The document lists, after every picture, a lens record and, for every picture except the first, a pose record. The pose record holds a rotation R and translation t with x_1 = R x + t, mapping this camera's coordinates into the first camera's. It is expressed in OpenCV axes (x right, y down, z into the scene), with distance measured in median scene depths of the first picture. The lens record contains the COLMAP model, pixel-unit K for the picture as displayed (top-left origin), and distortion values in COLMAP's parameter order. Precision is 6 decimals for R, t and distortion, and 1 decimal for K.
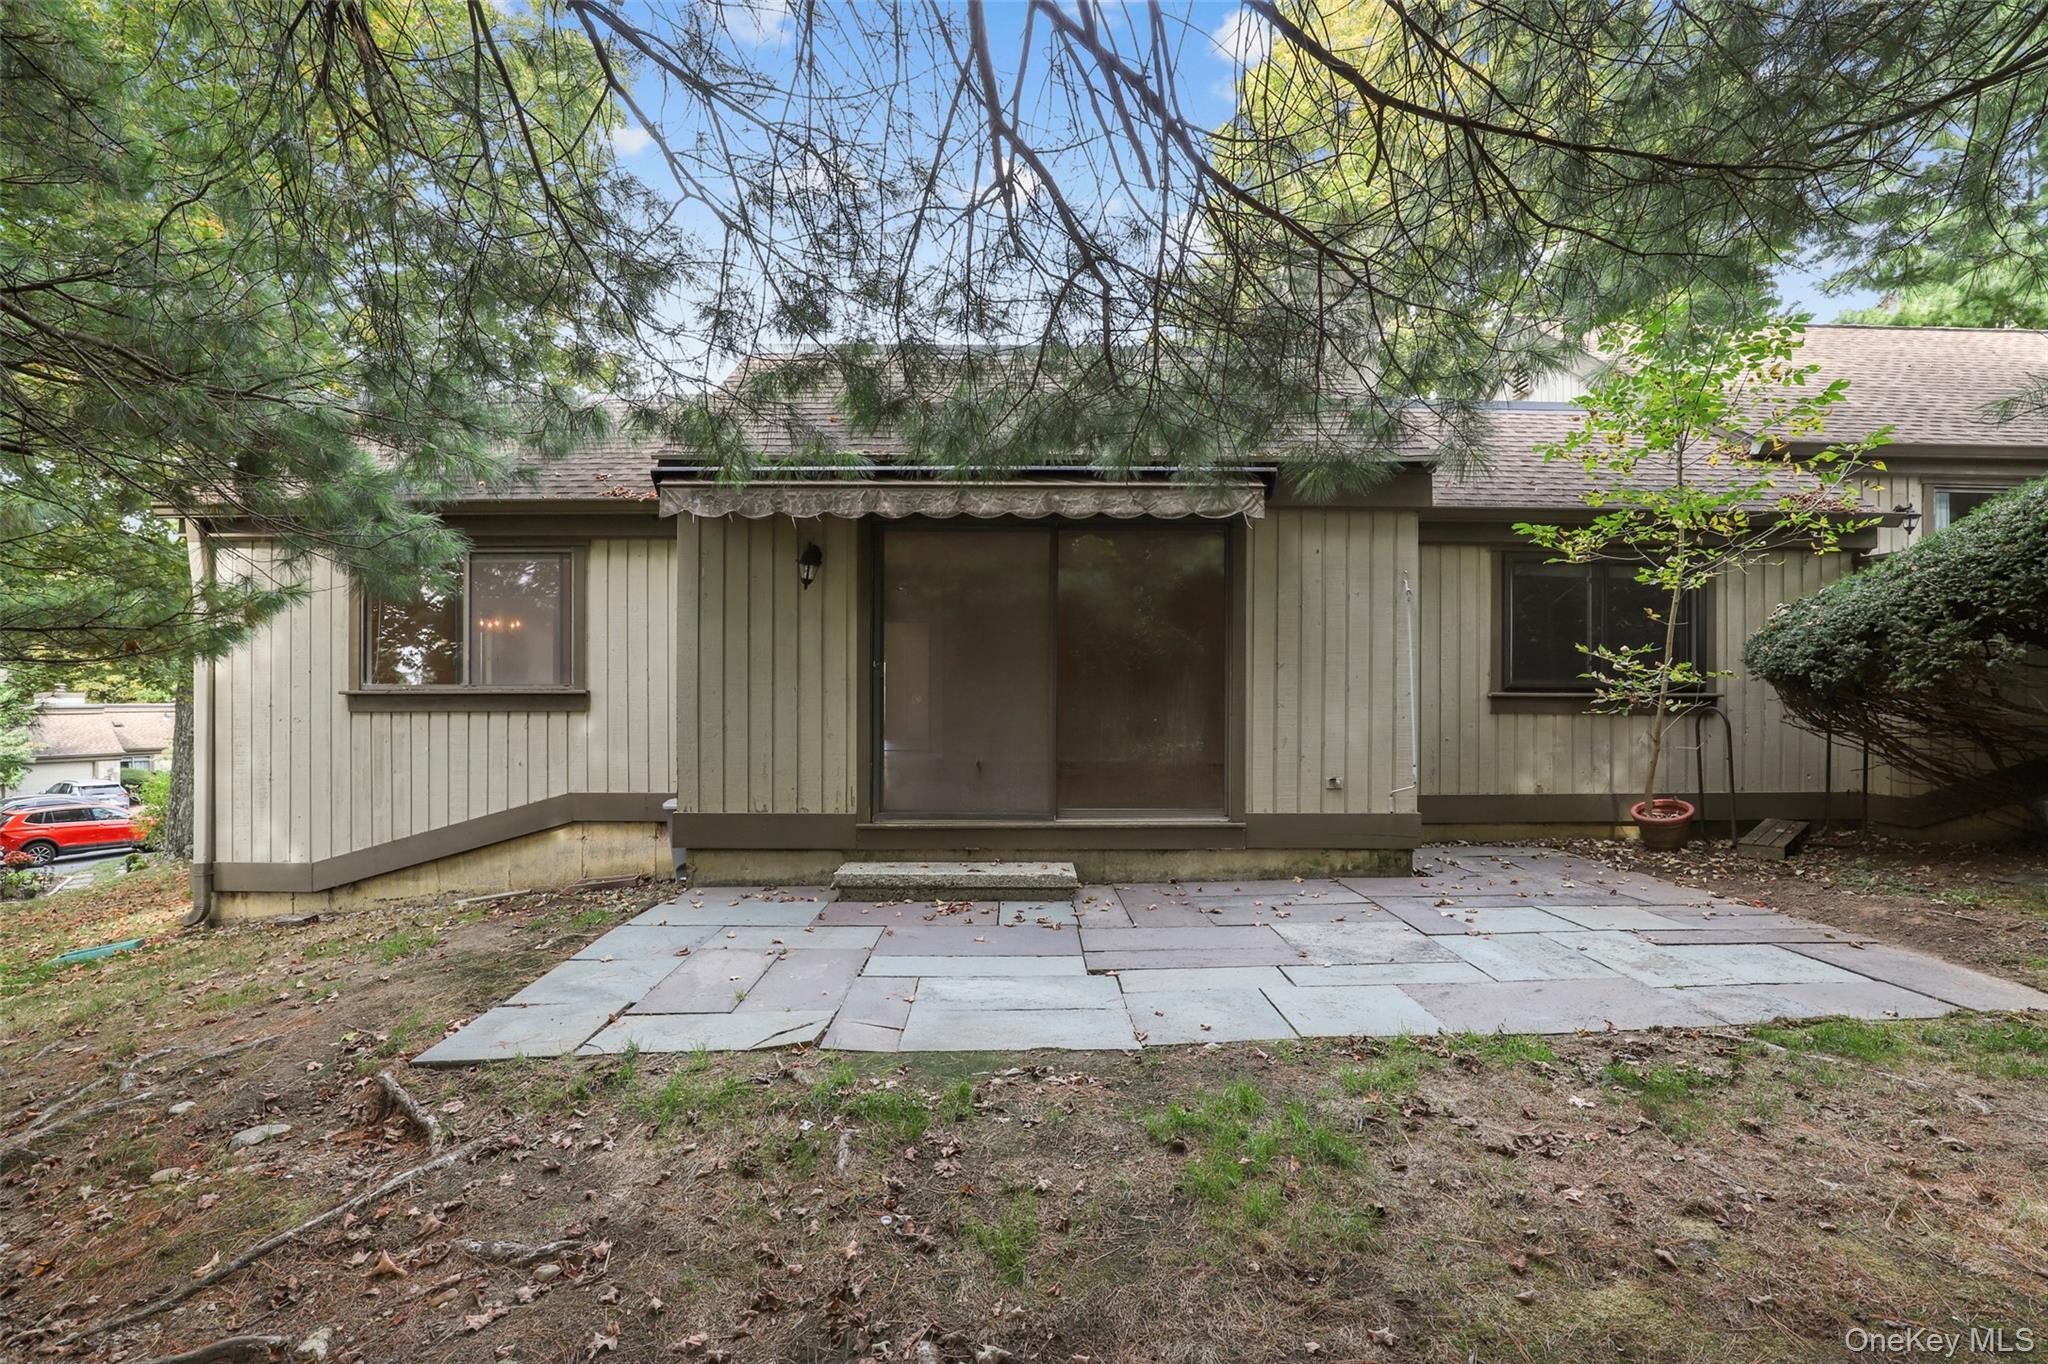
lens RADIAL K [[944.1, 0, 1034.6], [0, 944.1, 682.9], [0, 0, 1]] dist [-0.029940, 0.003862]
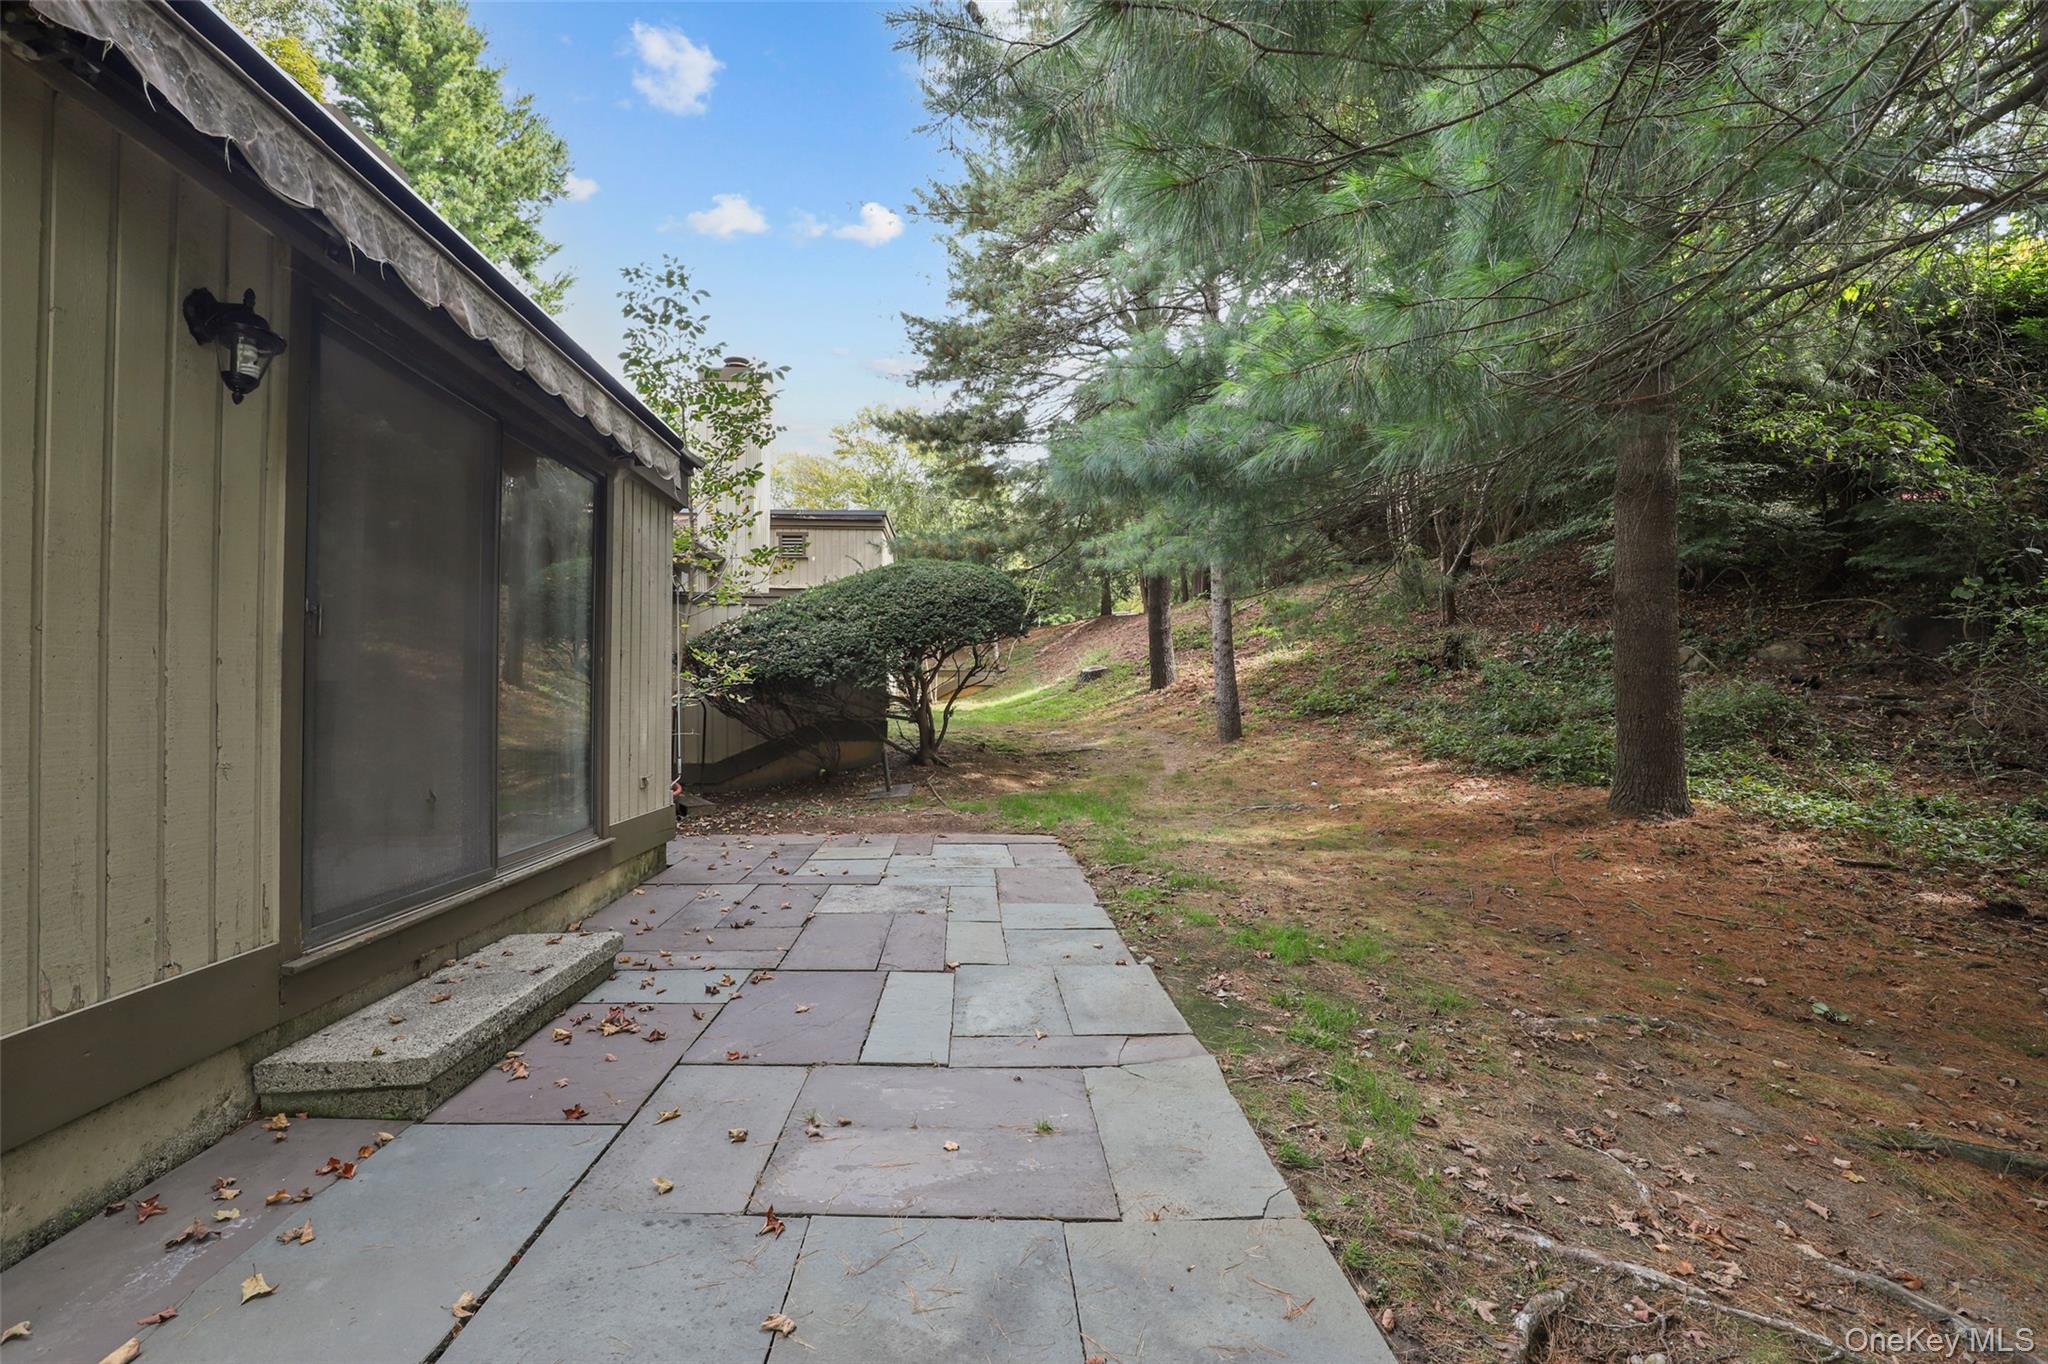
lens RADIAL K [[944.1, 0, 1030.3], [0, 944.1, 695.7], [0, 0, 1]] dist [-0.029940, 0.003862]
pose [[-0.033092, 0.003948, 0.999445, -0.671767], [-0.014132, 0.999890, -0.004417, 0.022091], [-0.999352, -0.014270, -0.033032, 0.707023]]
